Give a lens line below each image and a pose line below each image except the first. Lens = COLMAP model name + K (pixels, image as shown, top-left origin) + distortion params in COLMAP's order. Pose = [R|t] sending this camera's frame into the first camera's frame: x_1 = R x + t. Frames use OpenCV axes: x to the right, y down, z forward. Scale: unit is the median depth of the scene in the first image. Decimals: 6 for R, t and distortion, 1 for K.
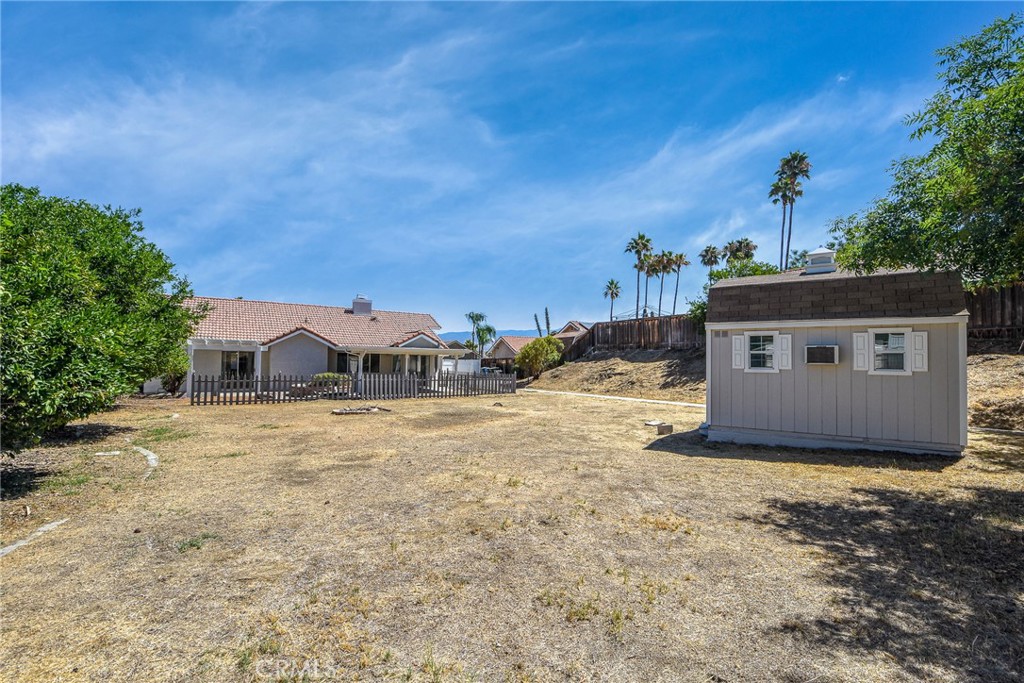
lens RADIAL K [[449.1, 0, 525.5], [0, 449.1, 350.7], [0, 0, 1]] dist [0.009153, -0.011250]
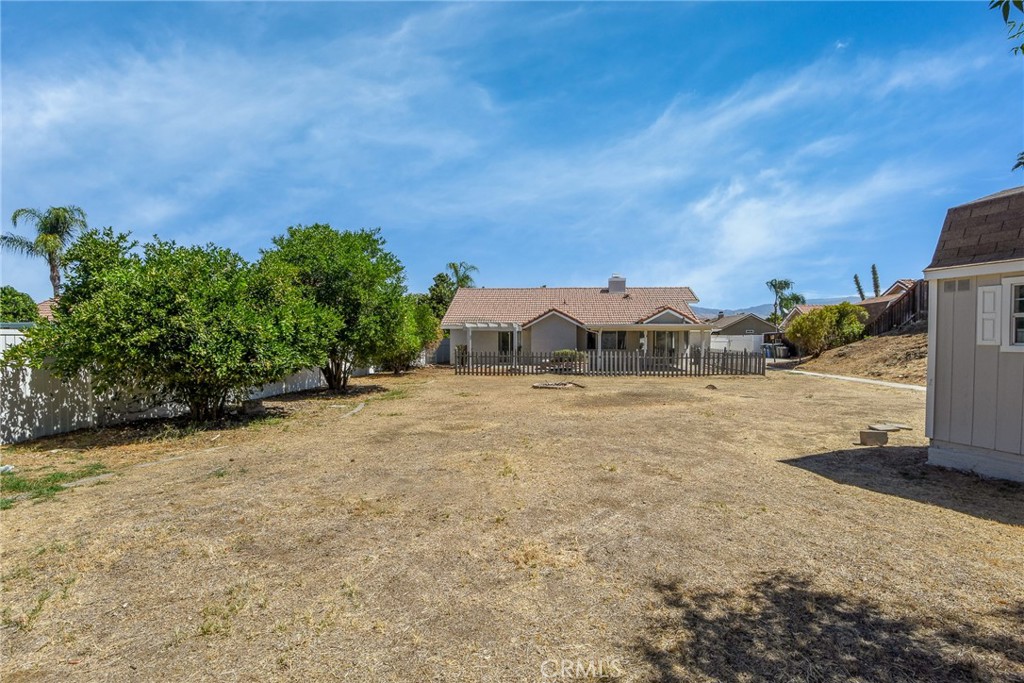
lens RADIAL K [[449.1, 0, 525.5], [0, 449.1, 350.7], [0, 0, 1]] dist [0.009153, -0.011250]
pose [[0.791971, 0.004533, -0.610542, 0.125215], [0.027182, 0.998719, 0.042674, 0.002415], [0.609953, -0.050392, 0.790833, 0.071354]]
